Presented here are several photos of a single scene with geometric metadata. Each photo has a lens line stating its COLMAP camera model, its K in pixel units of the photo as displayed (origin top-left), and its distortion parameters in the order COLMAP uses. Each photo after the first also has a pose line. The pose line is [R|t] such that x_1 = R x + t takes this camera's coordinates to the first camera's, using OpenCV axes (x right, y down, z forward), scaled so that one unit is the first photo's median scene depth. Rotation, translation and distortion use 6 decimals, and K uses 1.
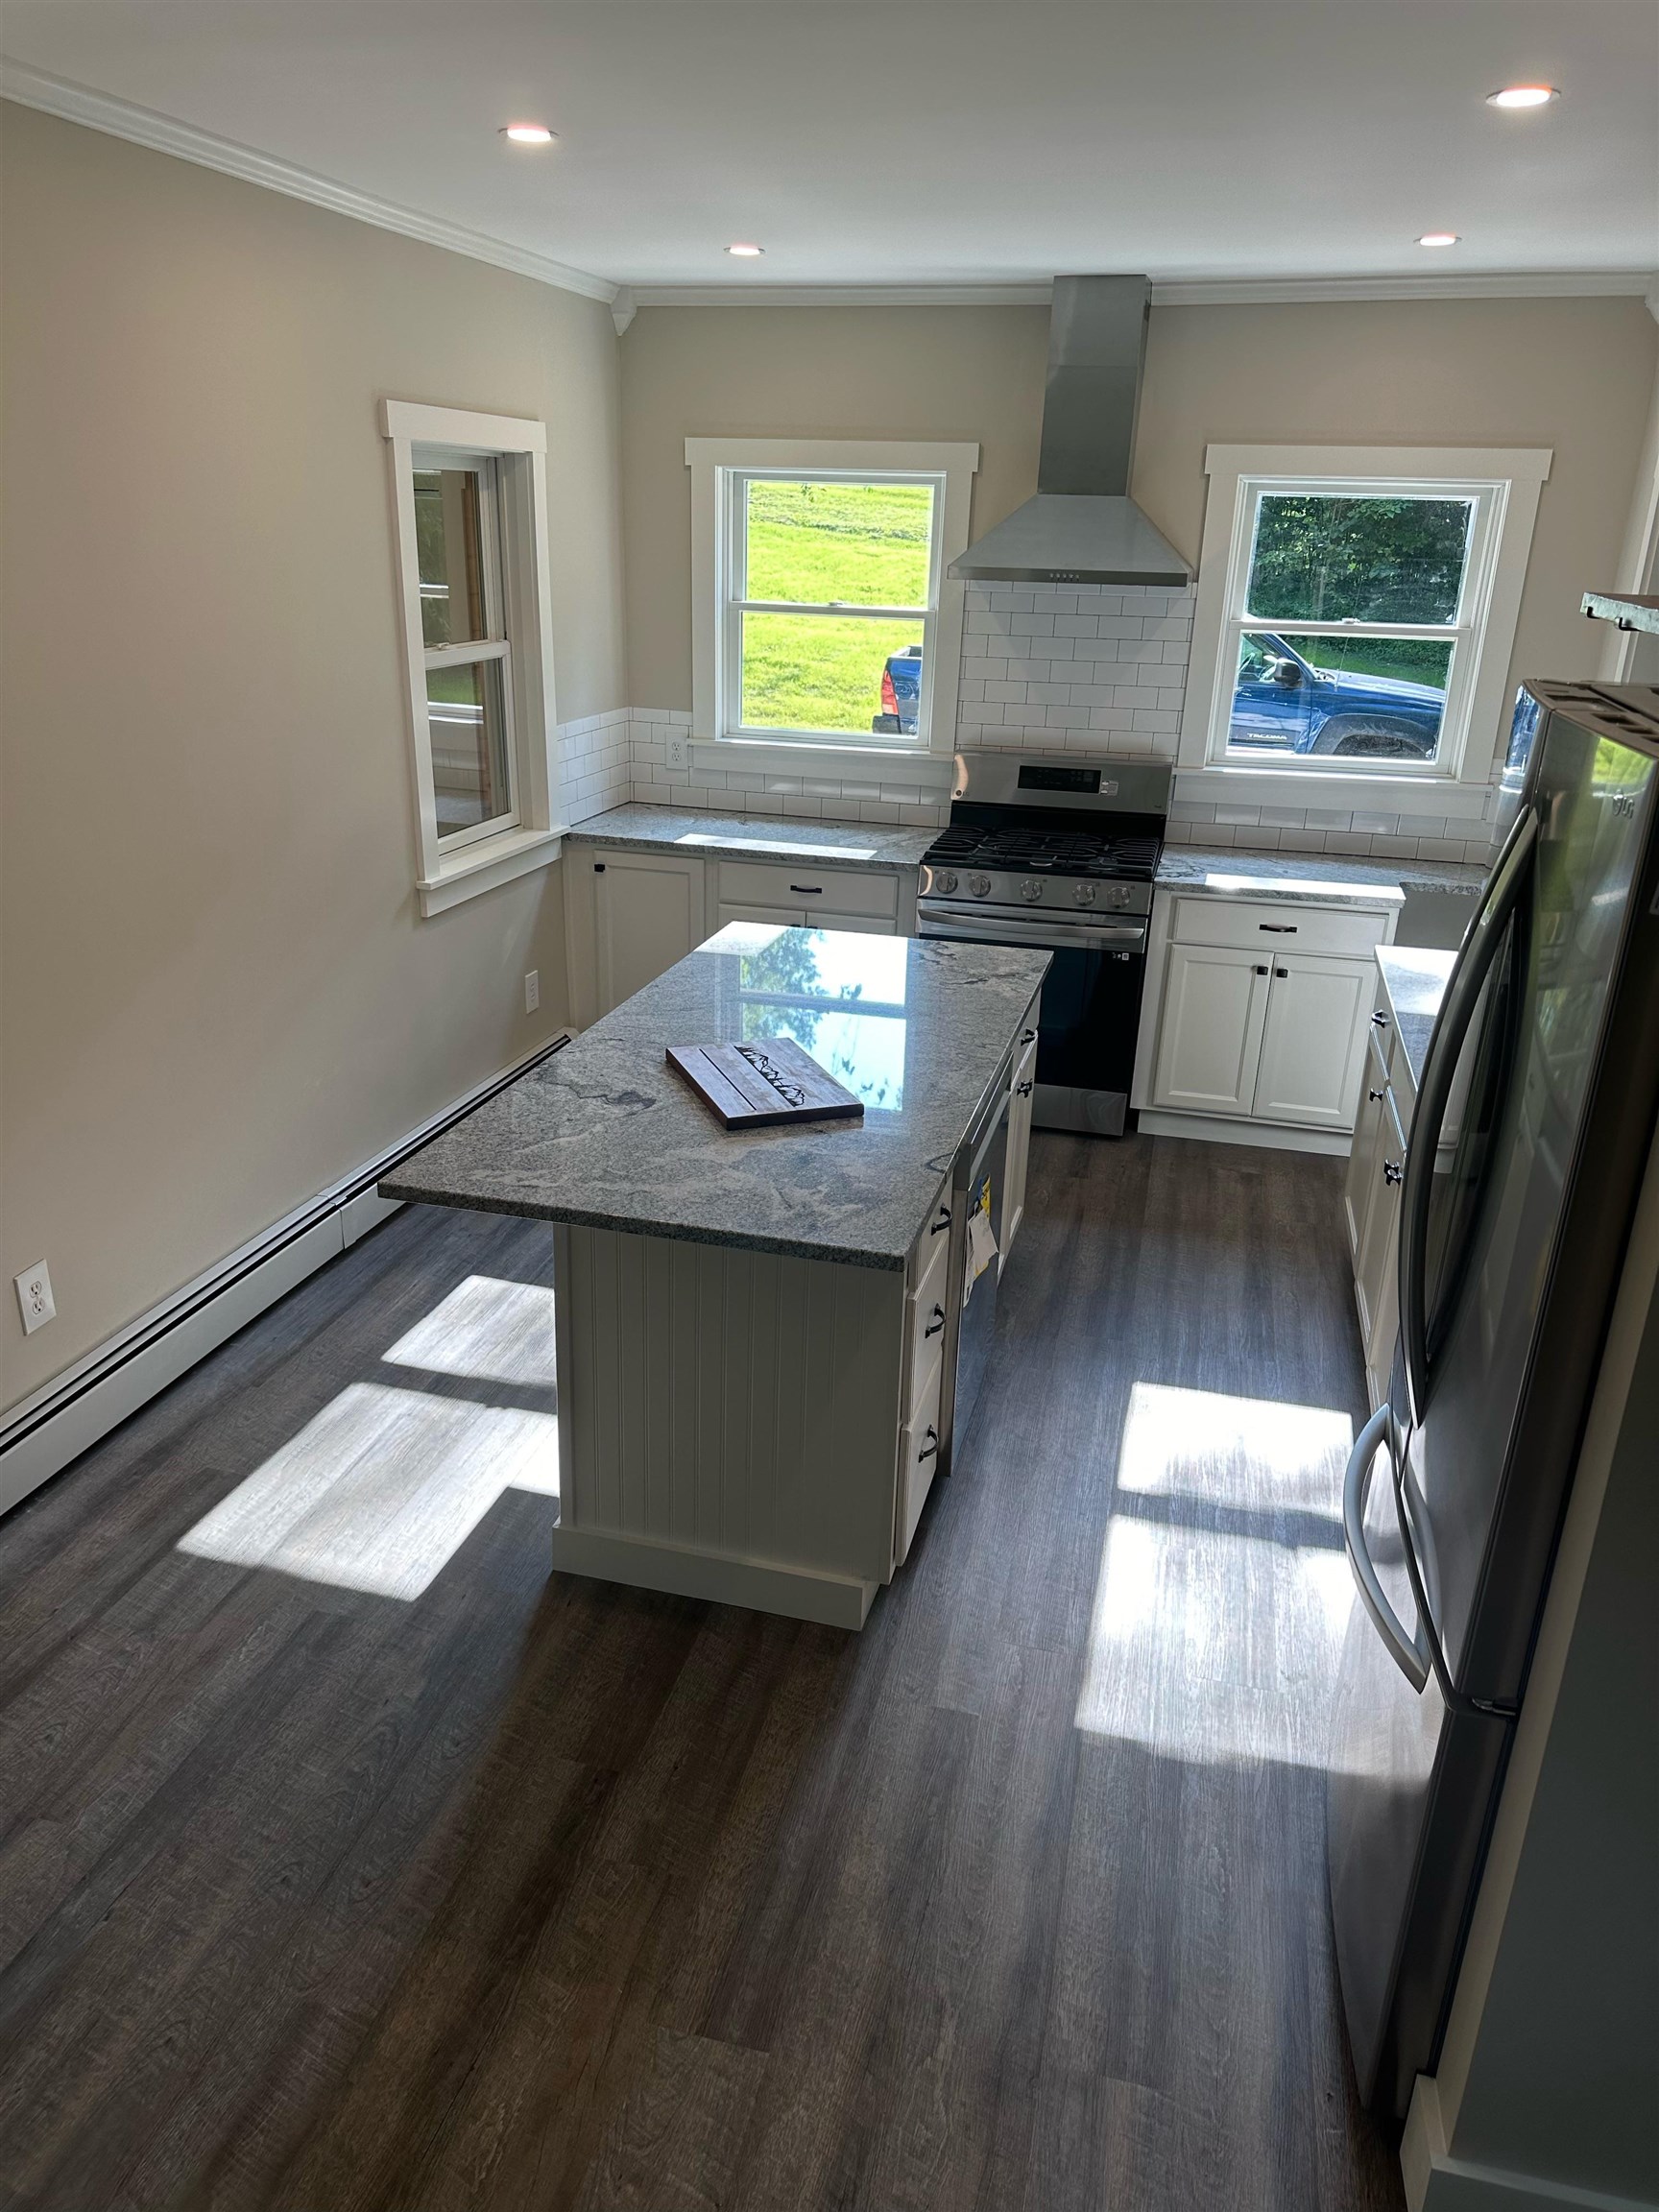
lens RADIAL K [[1552.8, 0, 823.1], [0, 1552.8, 1113.3], [0, 0, 1]] dist [0.055243, -0.045122]
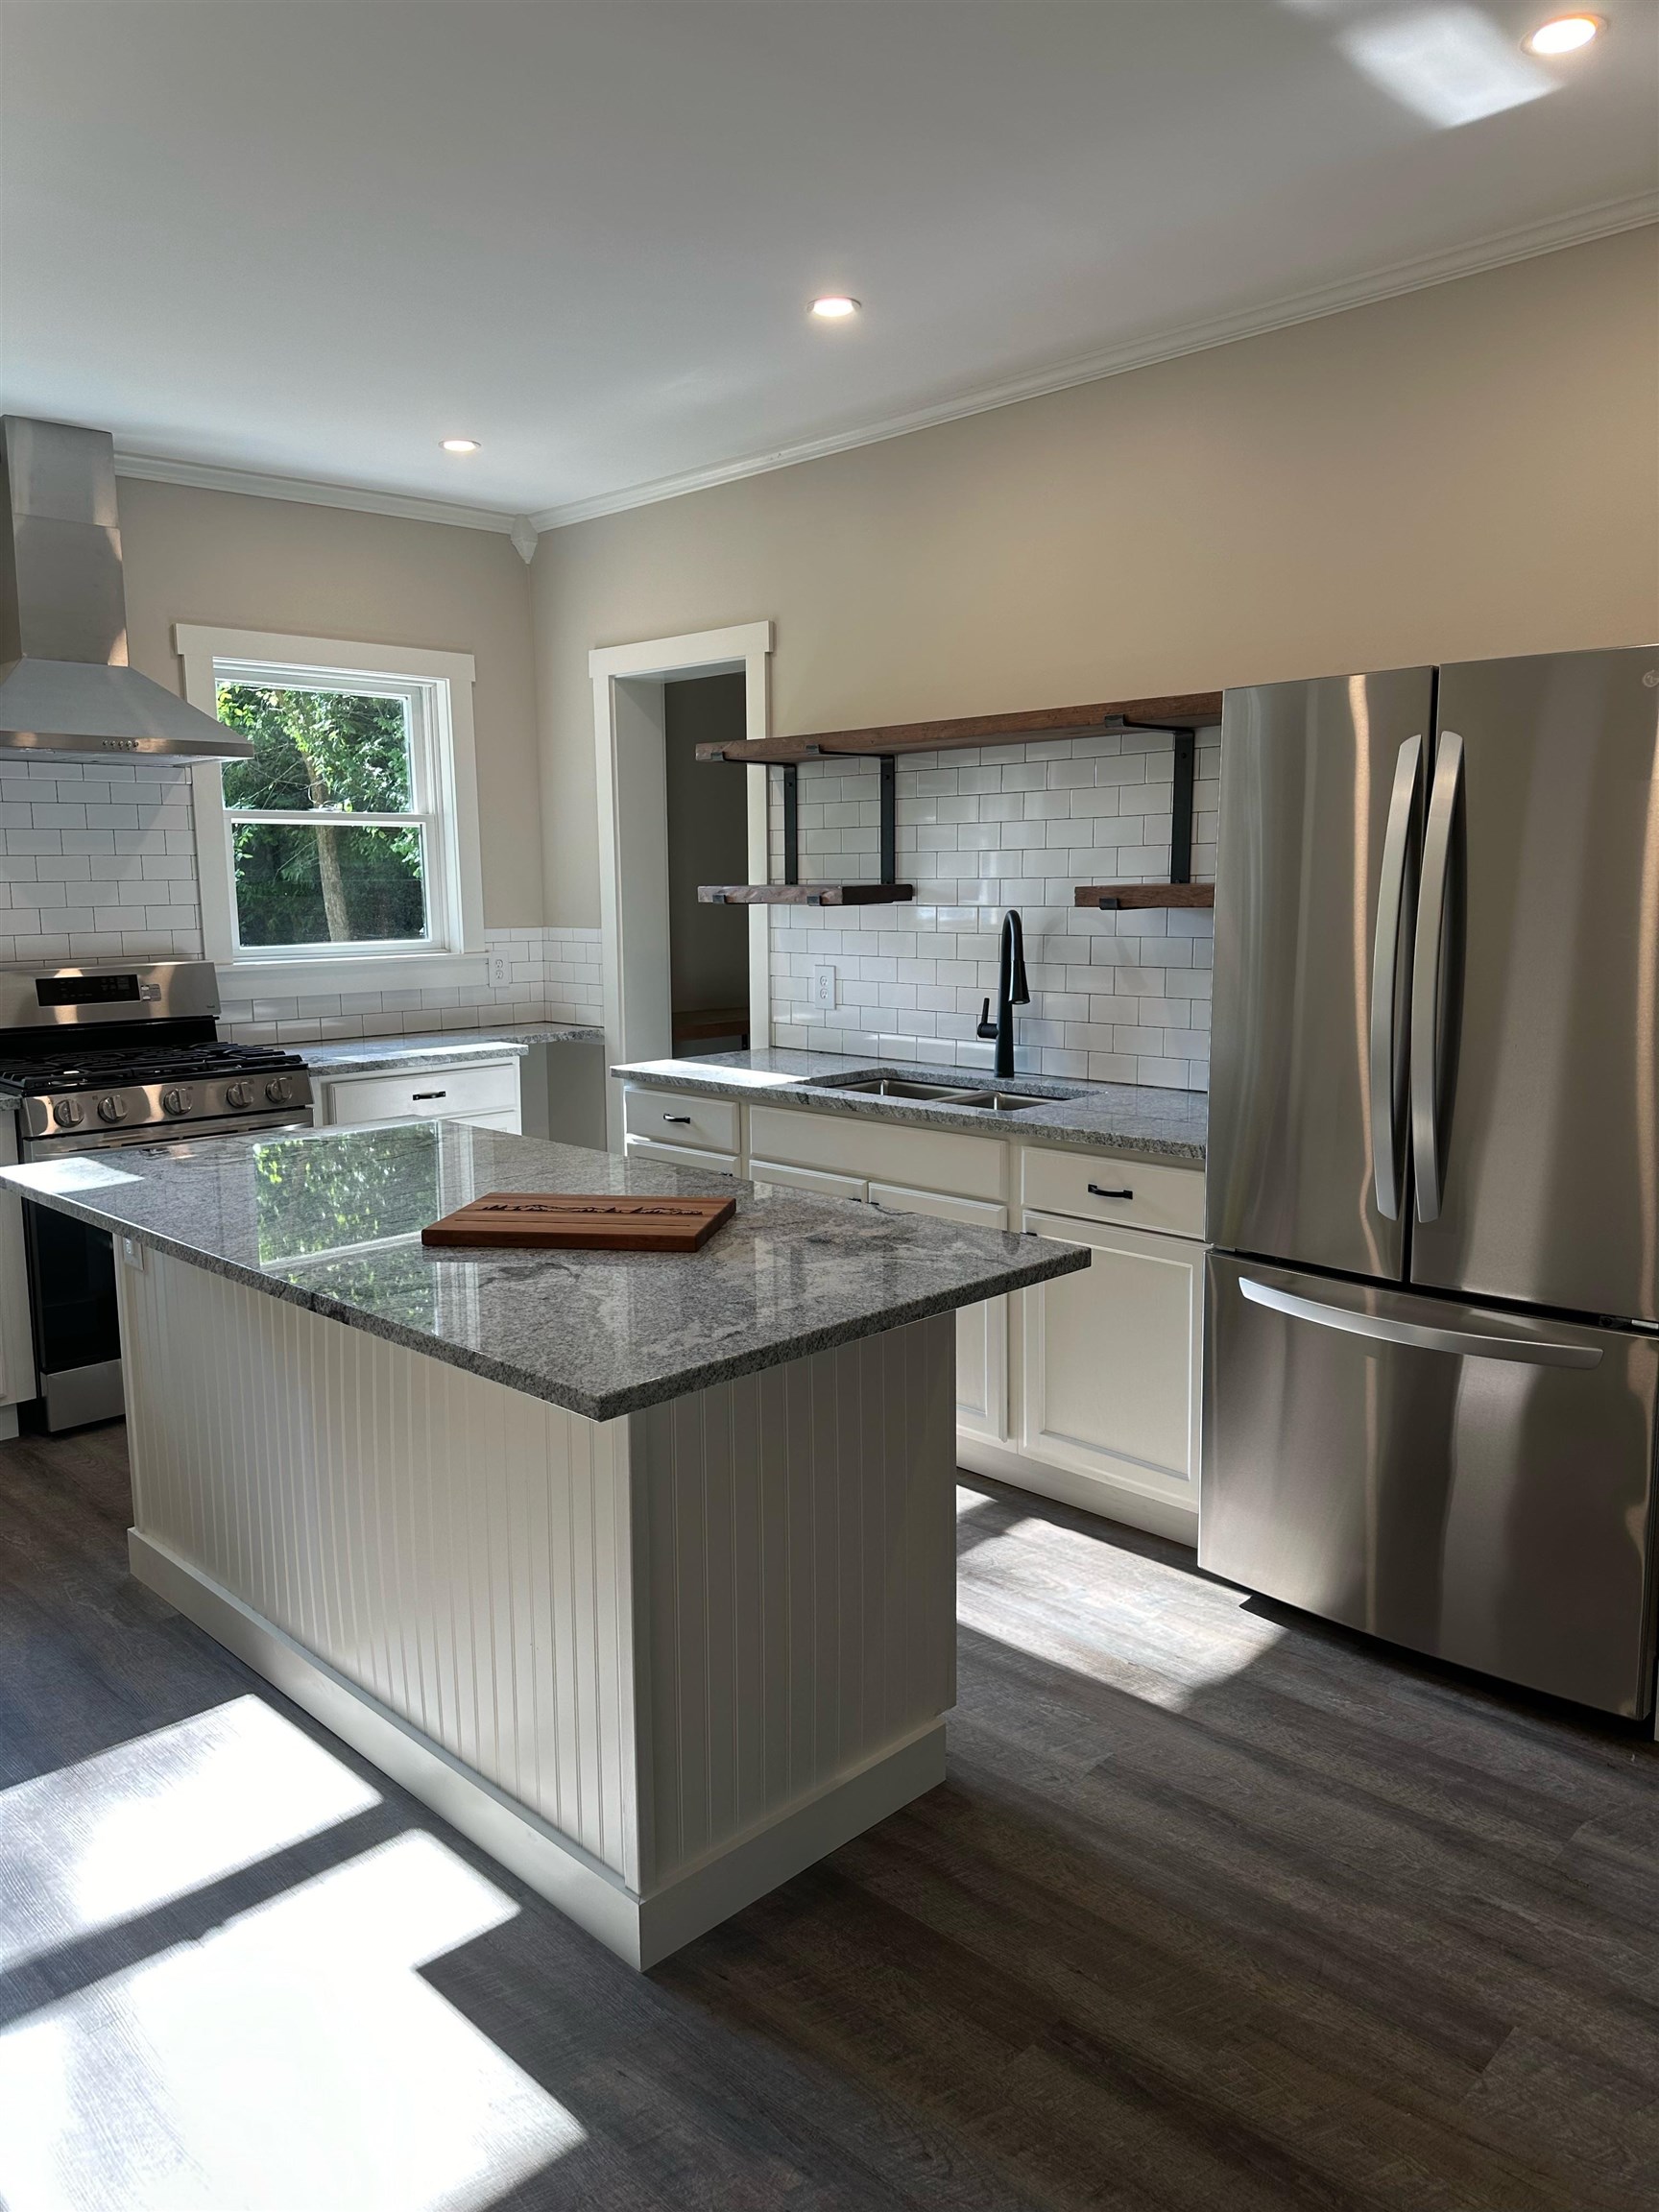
lens RADIAL K [[1552.8, 0, 823.1], [0, 1552.8, 1113.3], [0, 0, 1]] dist [0.055243, -0.045122]
pose [[0.503654, -0.168044, 0.847404, -0.673852], [0.334702, 0.942247, -0.012078, -0.024012], [-0.796434, 0.289711, 0.530811, 0.487833]]
